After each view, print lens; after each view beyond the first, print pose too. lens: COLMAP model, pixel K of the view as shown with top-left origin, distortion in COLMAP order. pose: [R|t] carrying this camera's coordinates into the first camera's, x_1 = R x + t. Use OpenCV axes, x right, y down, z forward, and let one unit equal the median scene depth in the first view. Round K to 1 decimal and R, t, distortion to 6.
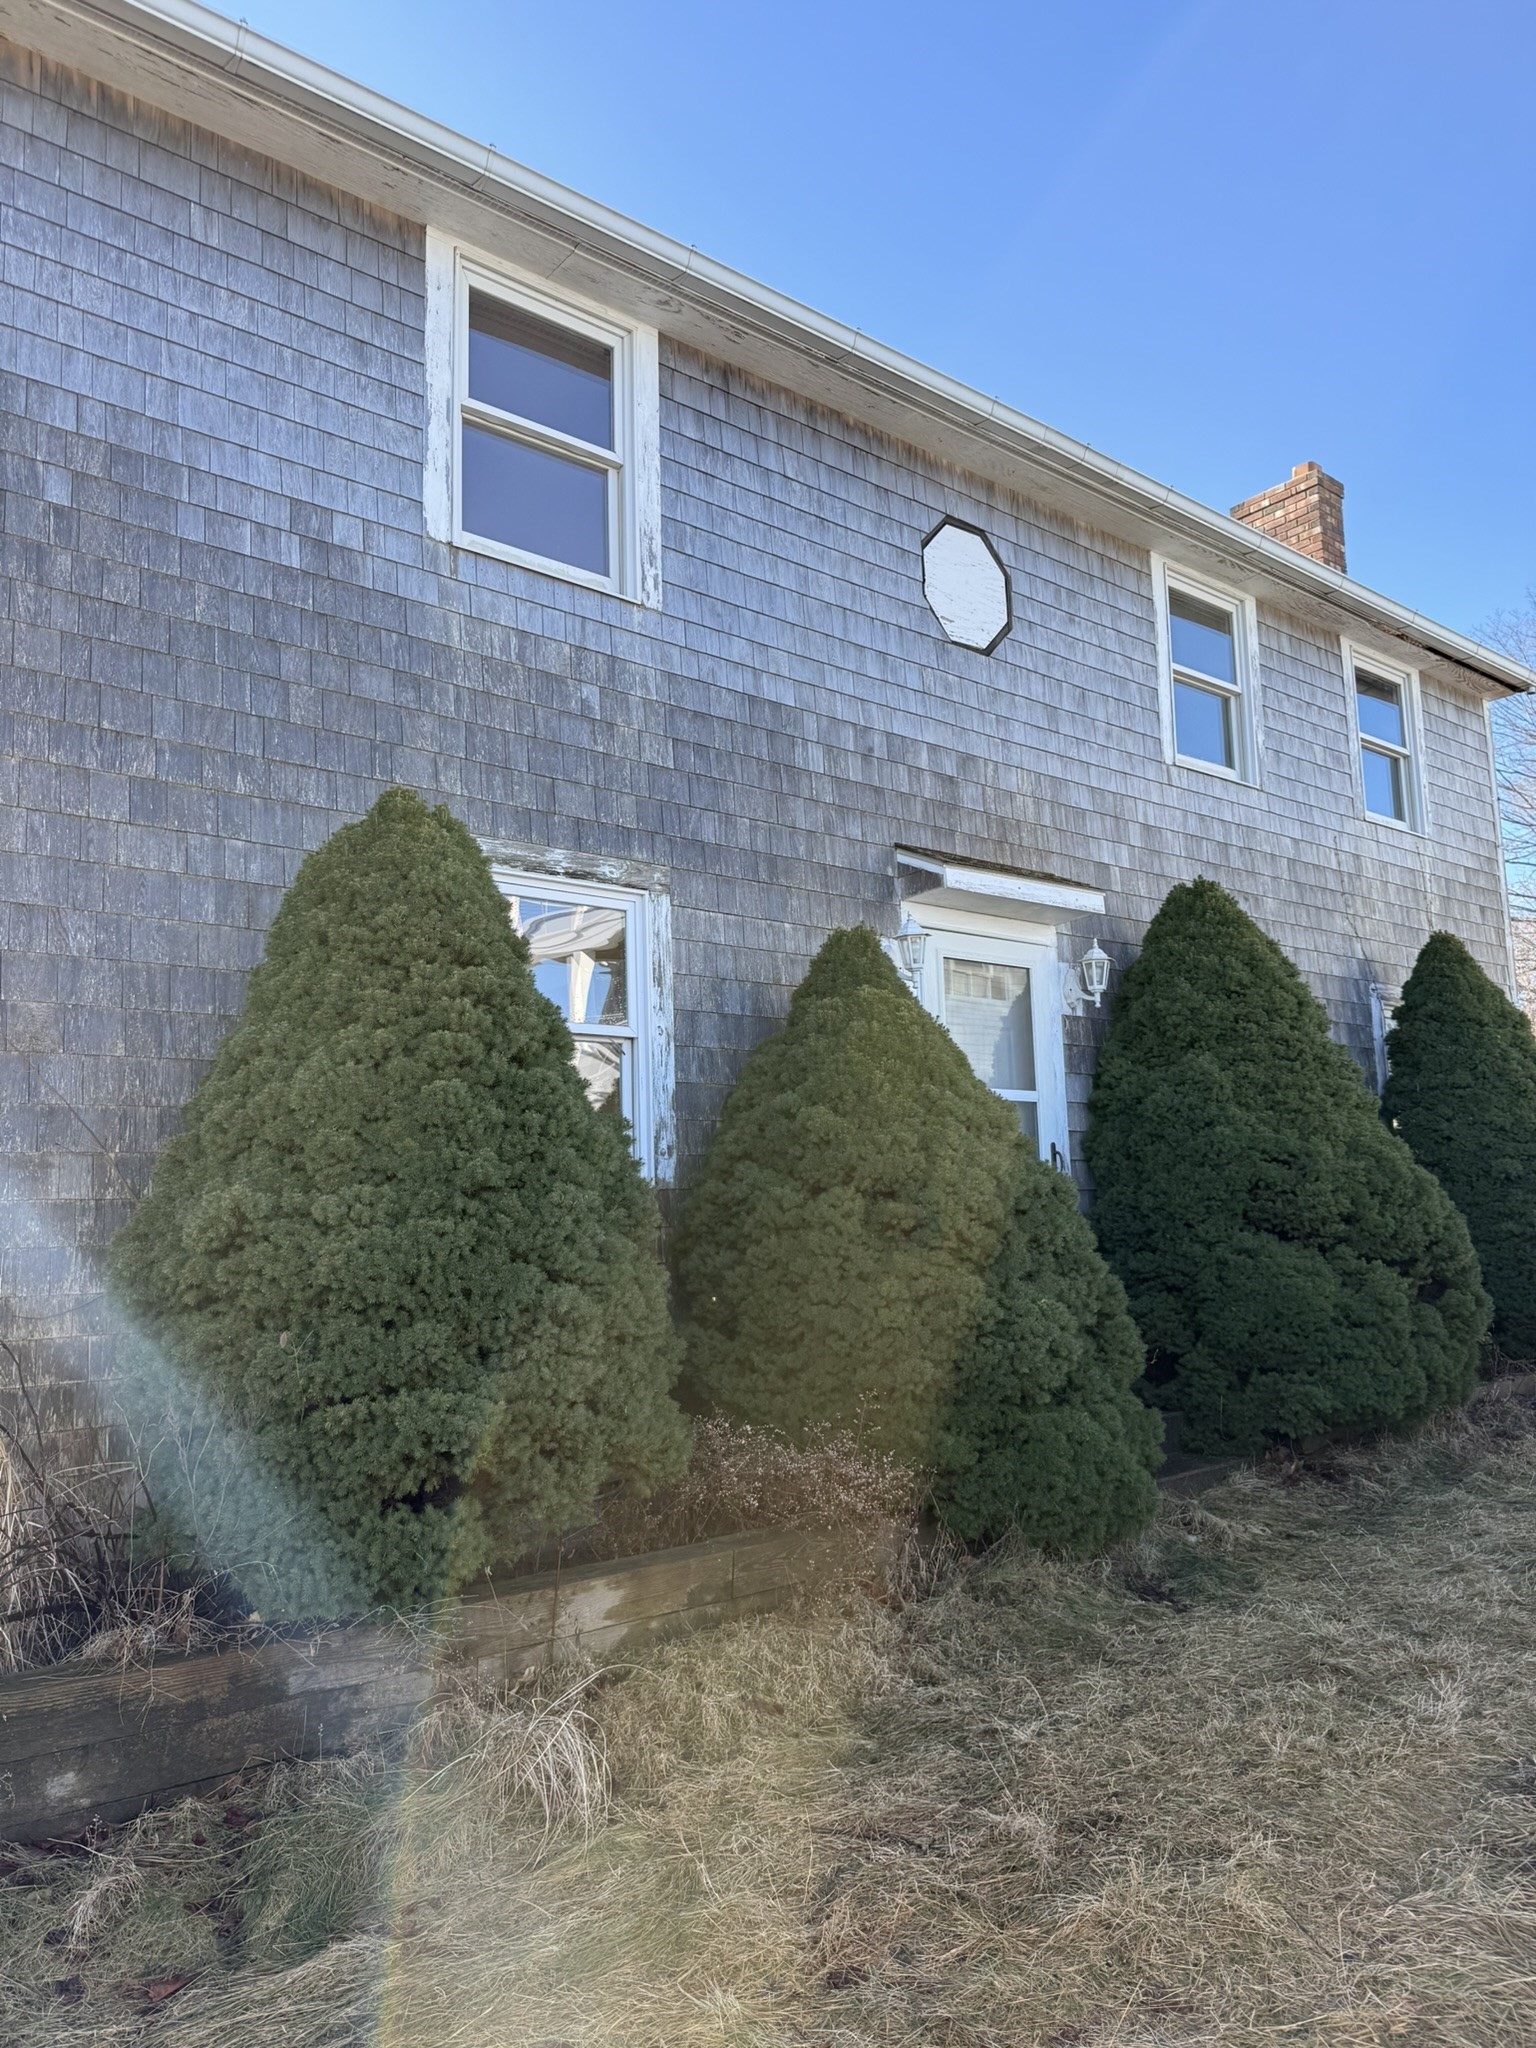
lens RADIAL K [[1470.5, 0, 725.2], [0, 1470.5, 1062.6], [0, 0, 1]] dist [0.099550, -0.210574]
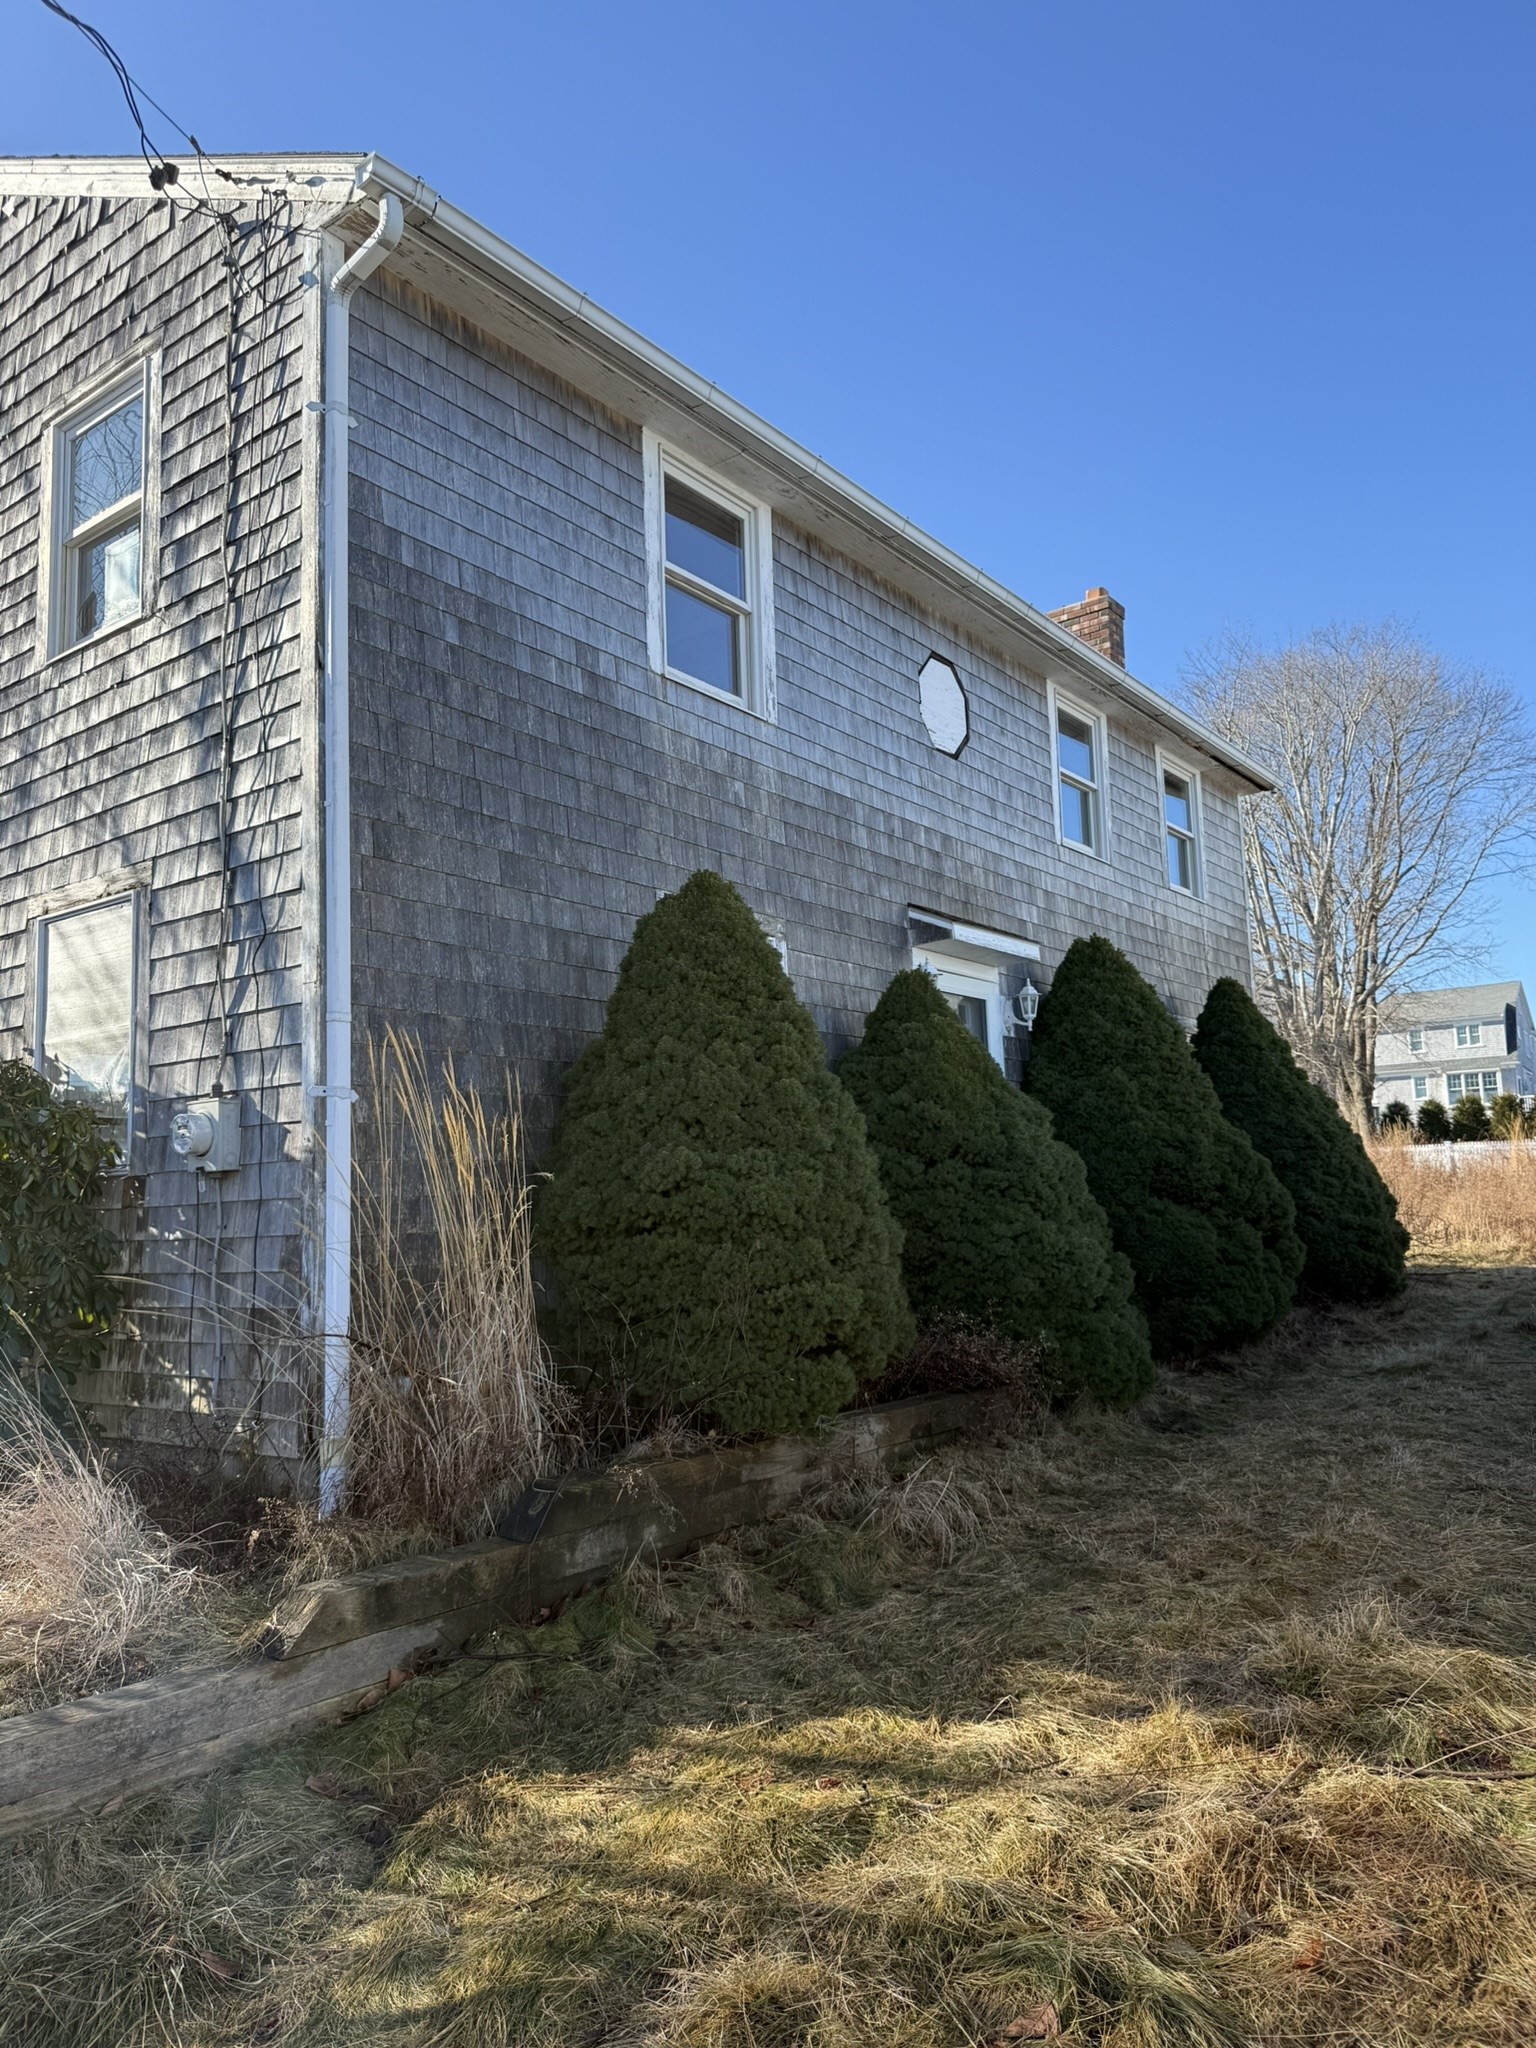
lens RADIAL K [[1470.5, 0, 725.2], [0, 1470.5, 1062.6], [0, 0, 1]] dist [0.099550, -0.210574]
pose [[0.973005, 0.020535, 0.229870, -0.360178], [-0.020420, 0.999787, -0.002880, 0.000309], [-0.229880, -0.001891, 0.973217, -0.253094]]
